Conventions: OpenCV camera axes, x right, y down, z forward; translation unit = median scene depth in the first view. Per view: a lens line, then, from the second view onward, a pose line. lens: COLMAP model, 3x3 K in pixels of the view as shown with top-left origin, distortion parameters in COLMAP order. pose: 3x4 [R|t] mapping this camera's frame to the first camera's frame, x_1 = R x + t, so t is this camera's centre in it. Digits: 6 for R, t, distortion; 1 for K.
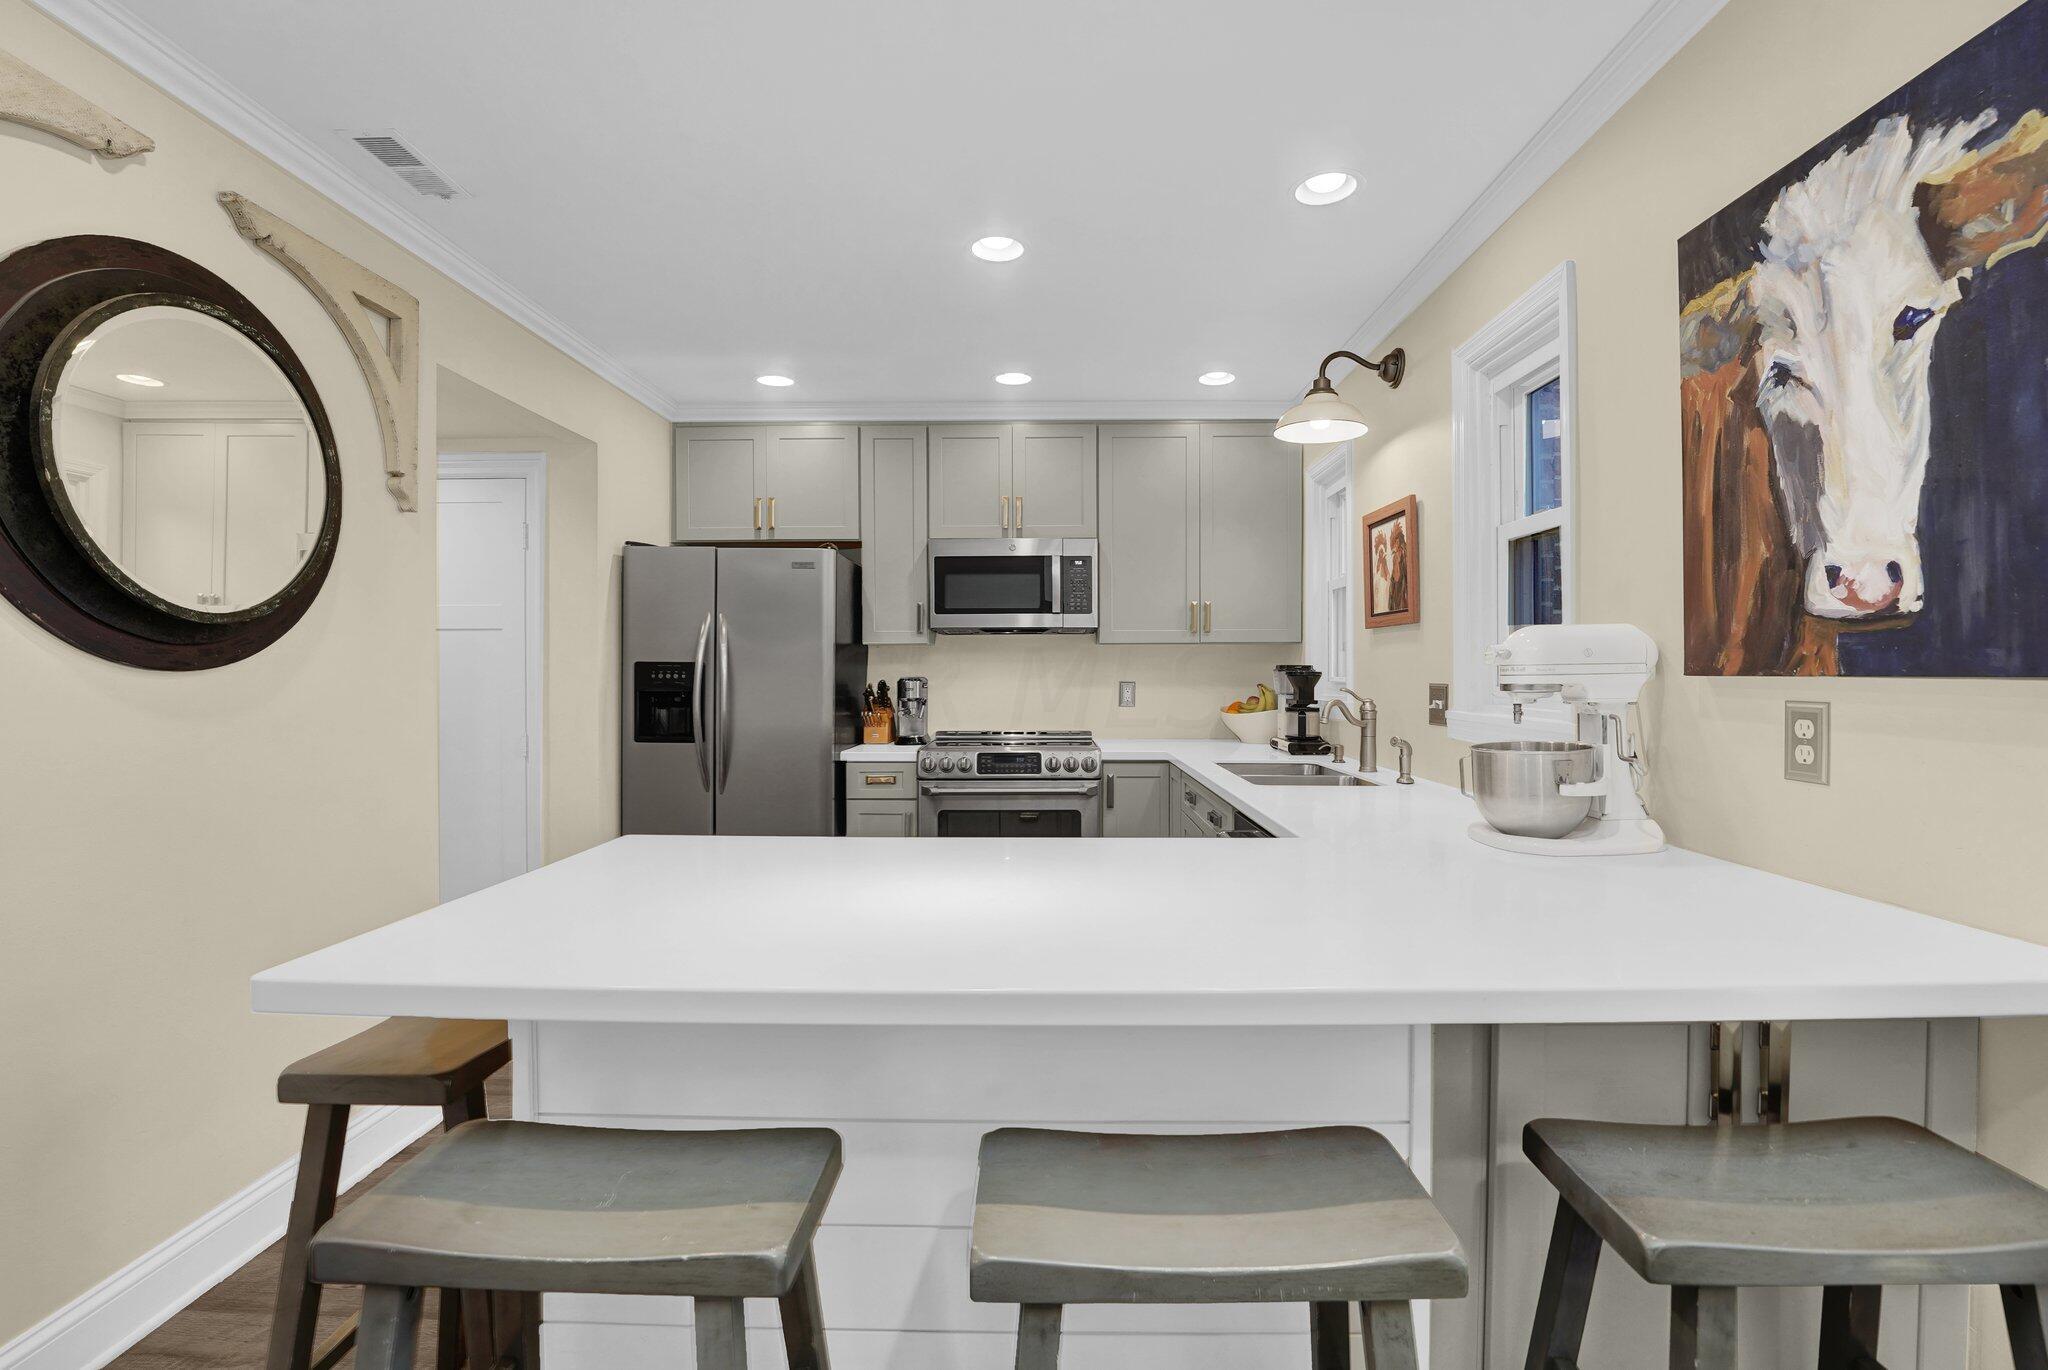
lens RADIAL K [[898.6, 0, 1031.1], [0, 898.6, 676.8], [0, 0, 1]] dist [-0.013143, 0.001203]
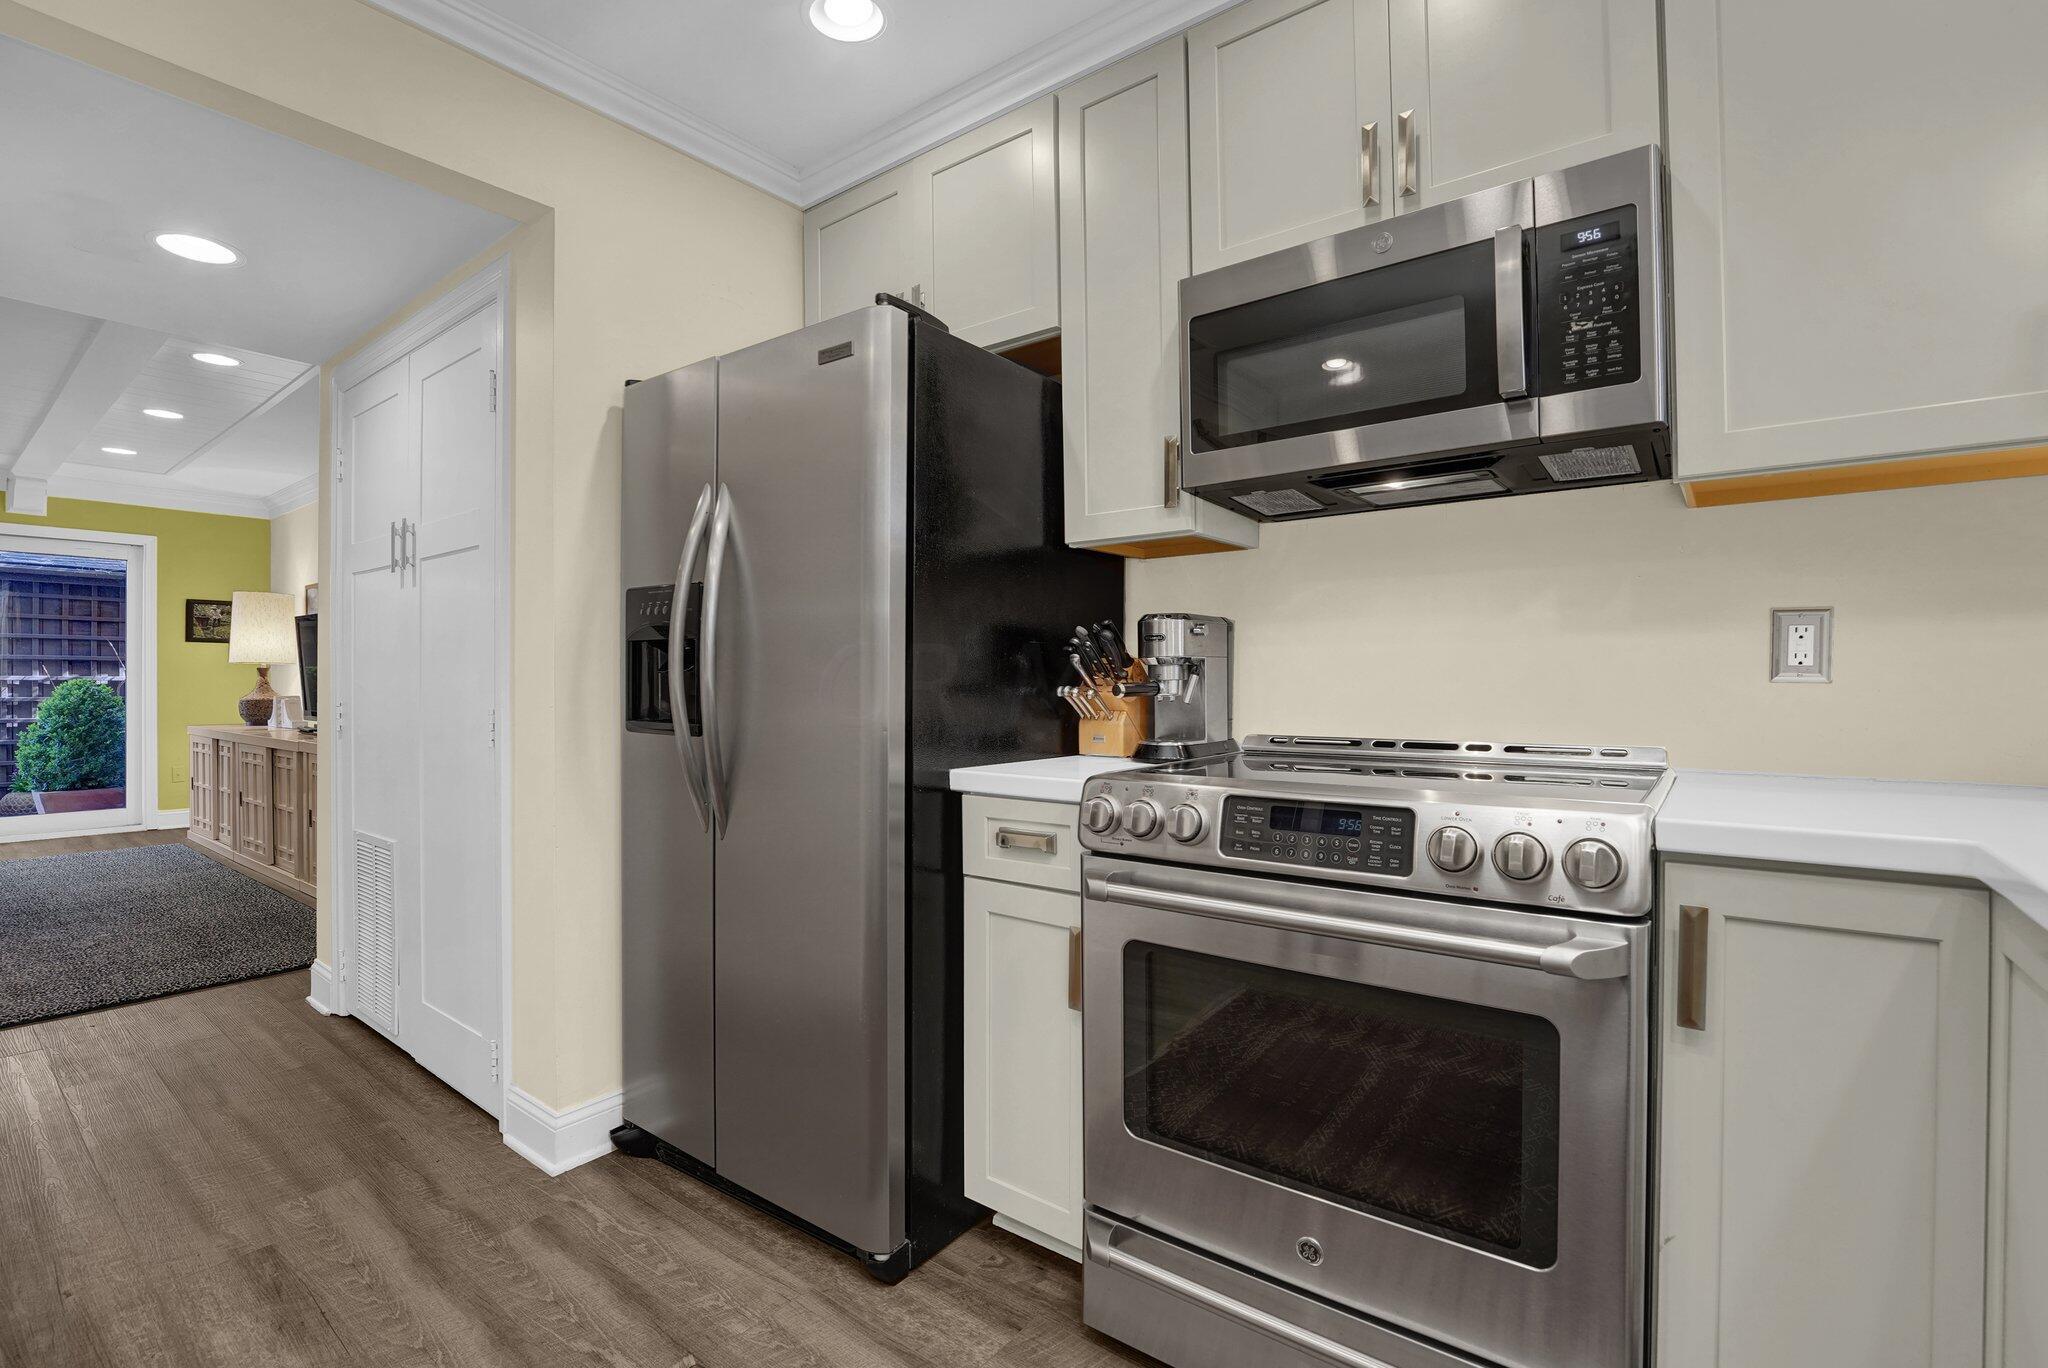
lens RADIAL K [[923.4, 0, 1002.6], [0, 923.4, 675.5], [0, 0, 1]] dist [-0.023898, -0.000146]
pose [[0.793309, -0.004544, -0.608803, 0.146061], [-0.001183, 0.999959, -0.009005, 0.066069], [0.608819, 0.007864, 0.793270, 1.048487]]
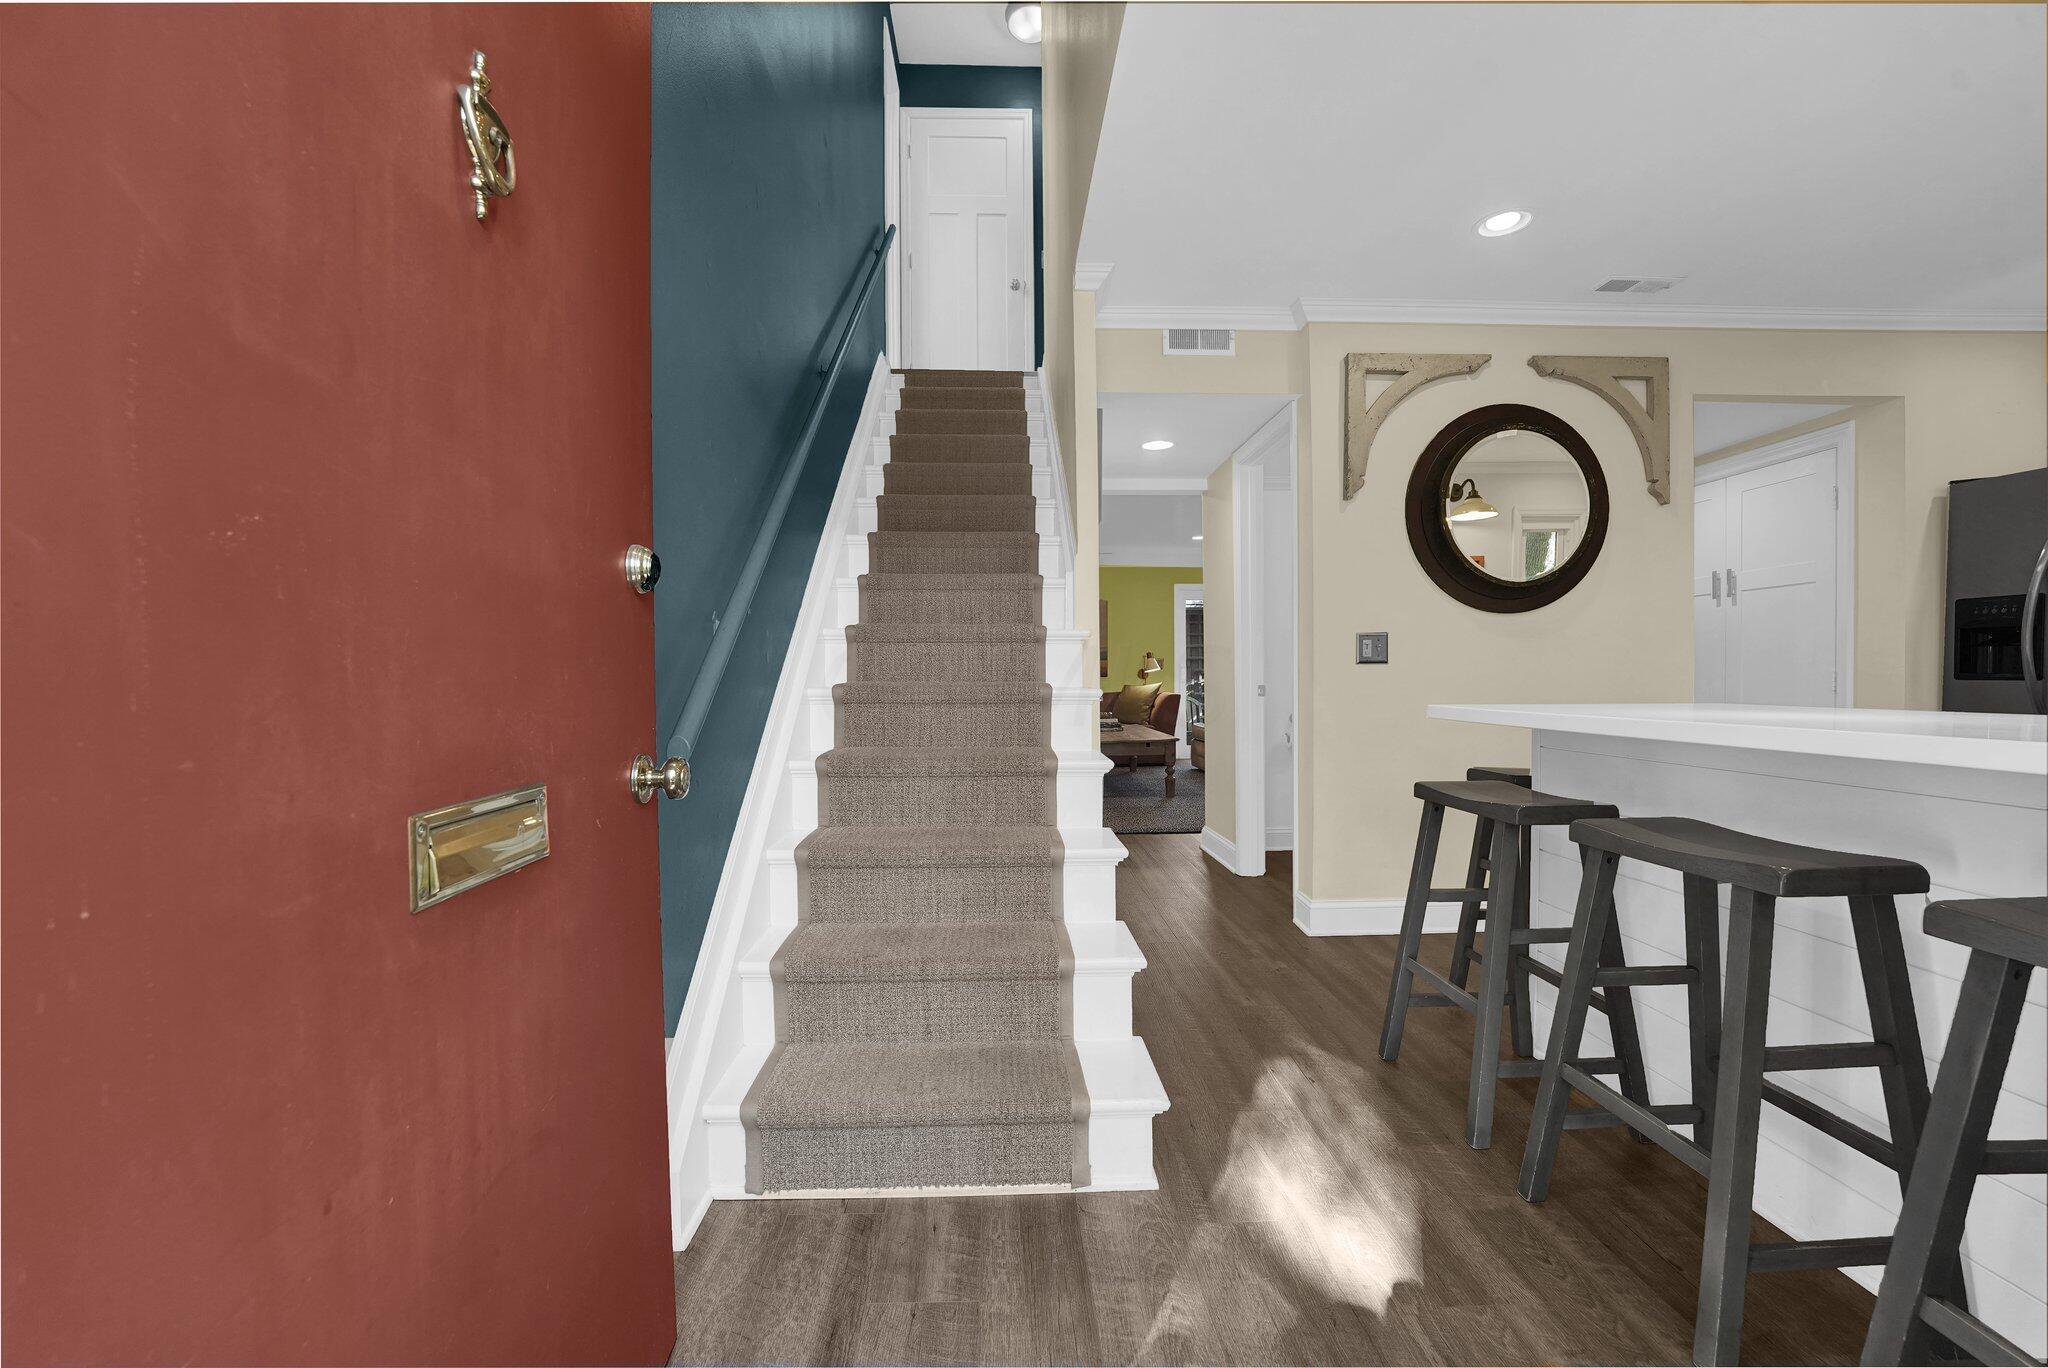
lens RADIAL K [[851.0, 0, 1021.9], [0, 851.0, 692.3], [0, 0, 1]] dist [-0.008314, 0.000116]
pose [[0.062712, 0.015894, -0.997905, 0.652818], [0.004709, 0.999857, 0.016221, 0.100713], [0.998021, -0.005716, 0.062629, -0.150513]]
